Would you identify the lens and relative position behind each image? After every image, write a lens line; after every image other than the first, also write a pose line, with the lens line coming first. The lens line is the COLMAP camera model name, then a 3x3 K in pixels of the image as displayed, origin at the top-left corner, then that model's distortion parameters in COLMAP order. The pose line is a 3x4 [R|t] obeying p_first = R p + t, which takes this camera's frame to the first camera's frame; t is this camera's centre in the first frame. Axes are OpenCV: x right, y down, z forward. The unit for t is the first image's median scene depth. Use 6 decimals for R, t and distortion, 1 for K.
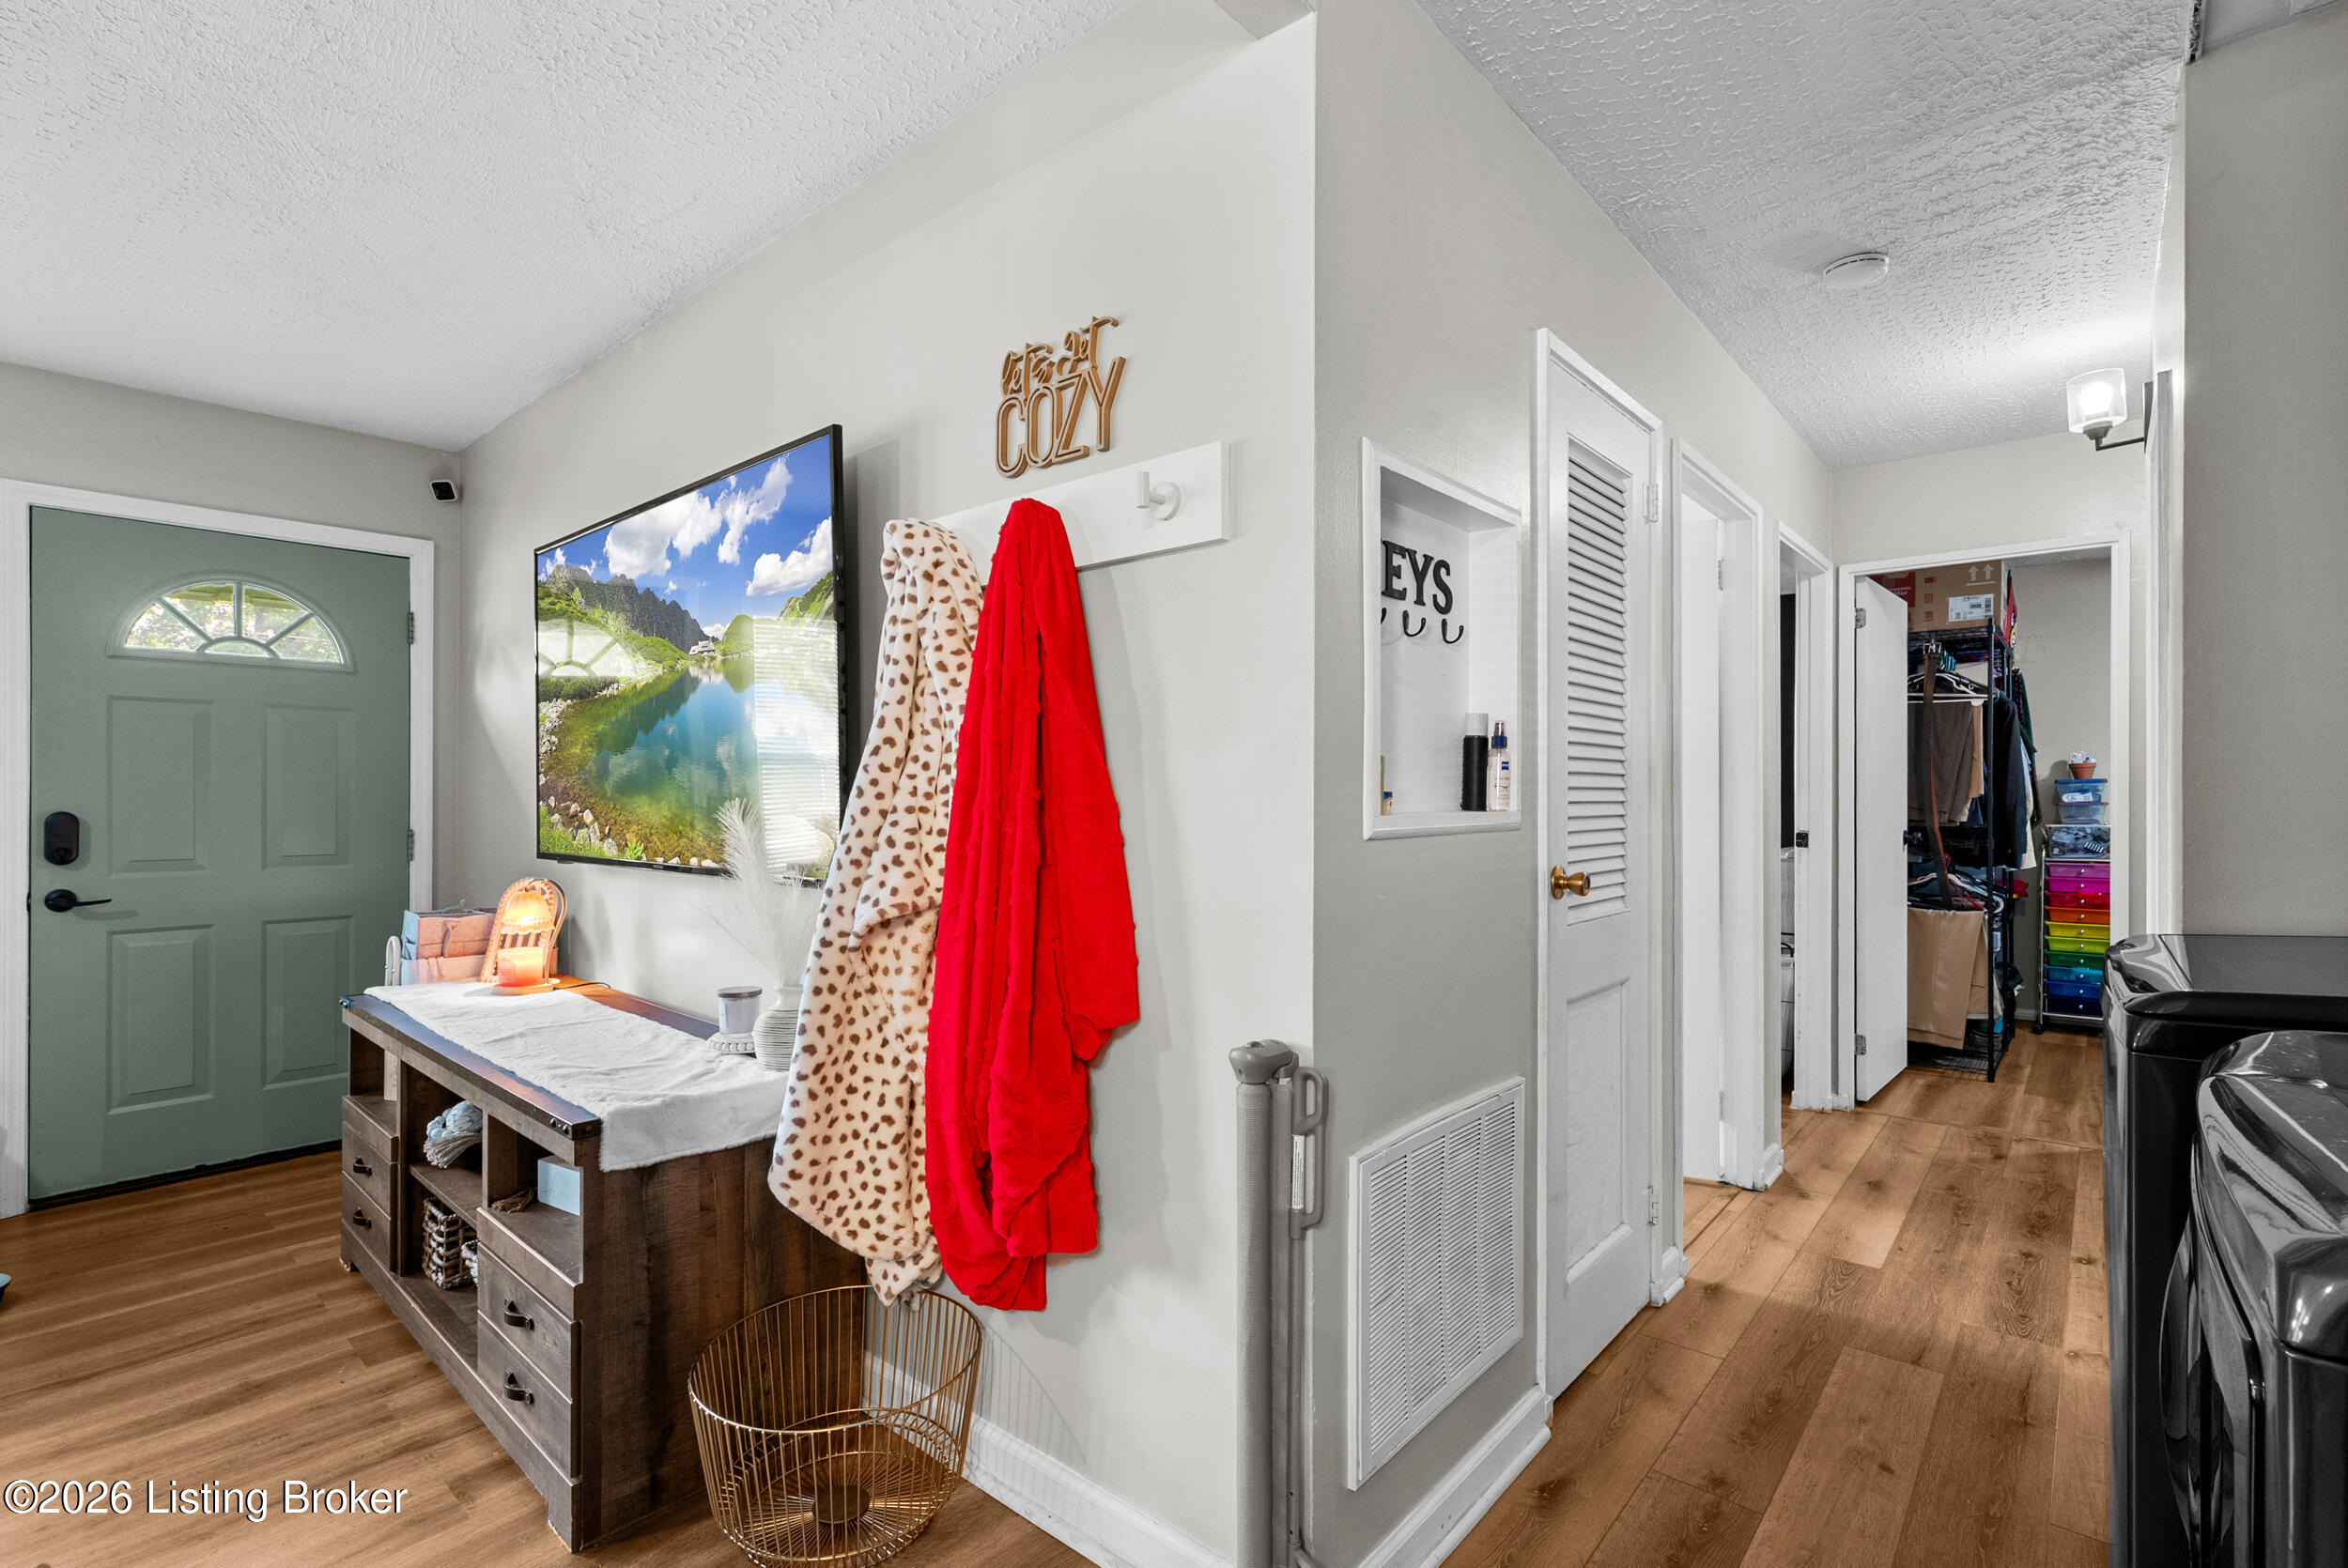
lens RADIAL K [[1069.8, 0, 1181.3], [0, 1069.8, 781.1], [0, 0, 1]] dist [-0.005705, 0.004031]
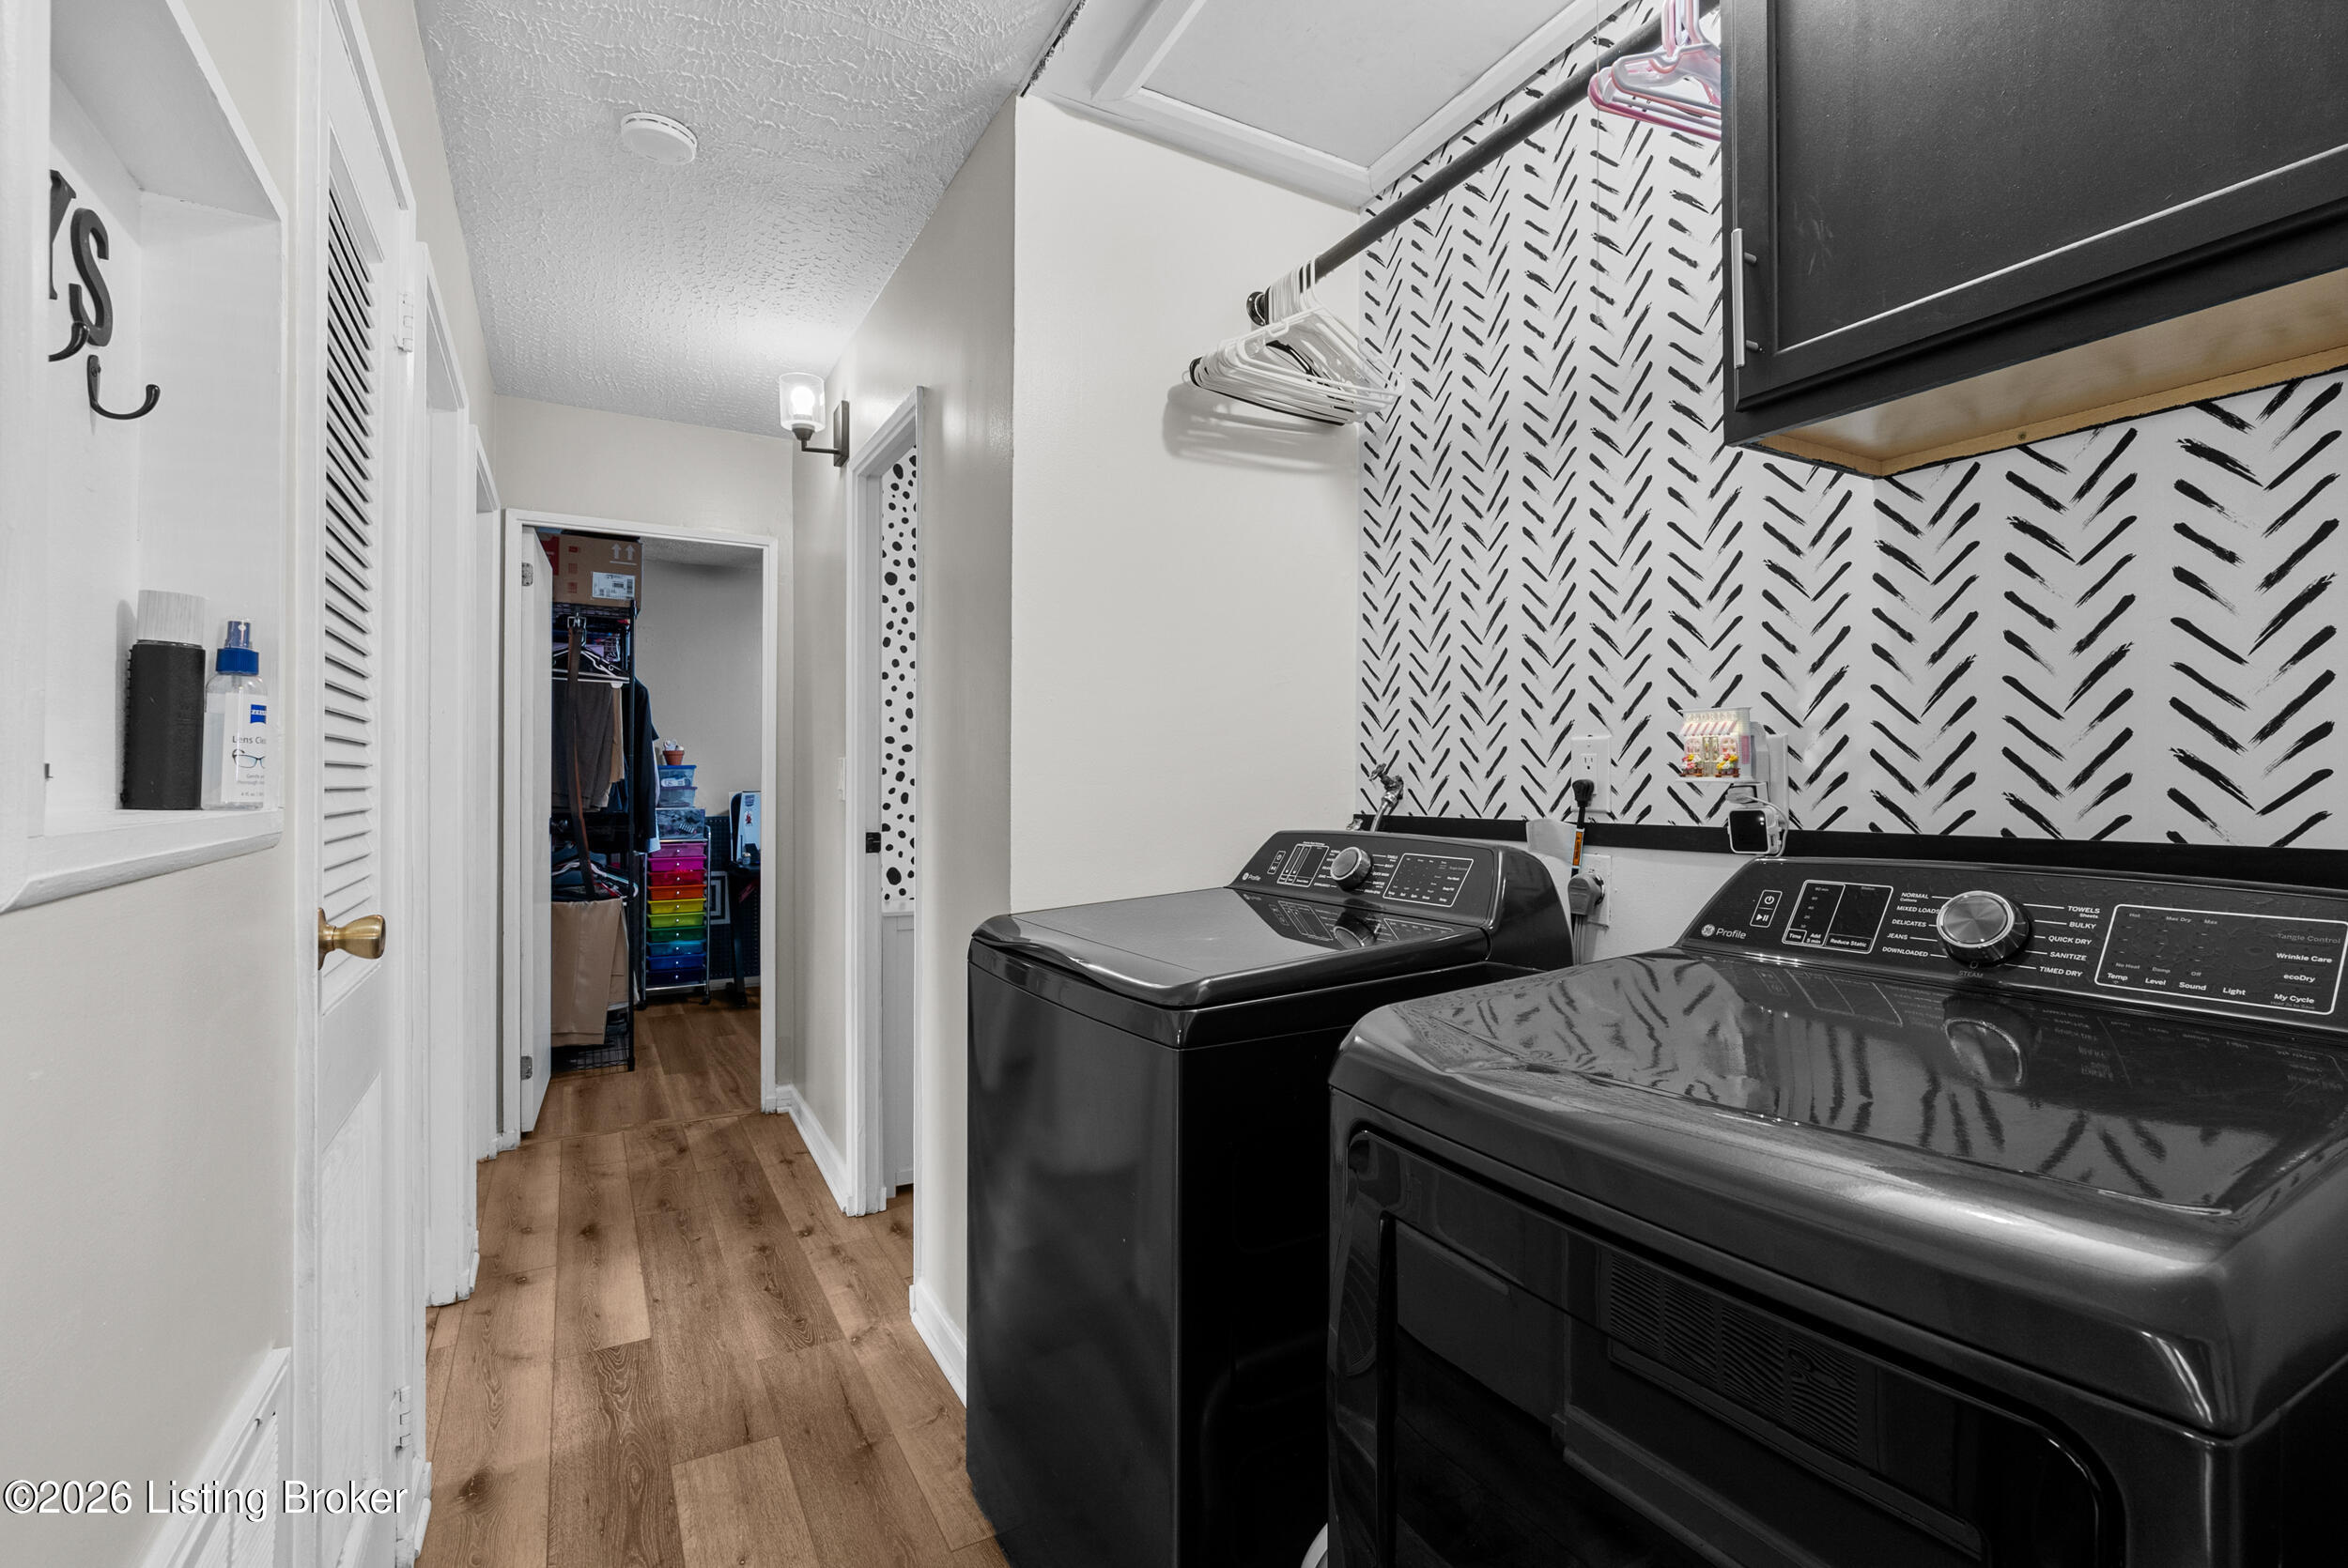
lens RADIAL K [[1069.8, 0, 1181.3], [0, 1069.8, 781.1], [0, 0, 1]] dist [-0.005705, 0.004031]
pose [[0.331282, 0.003602, 0.943525, -0.004454], [-0.017218, 0.999849, 0.002229, 0.003626], [-0.943375, -0.016984, 0.331294, 0.200499]]
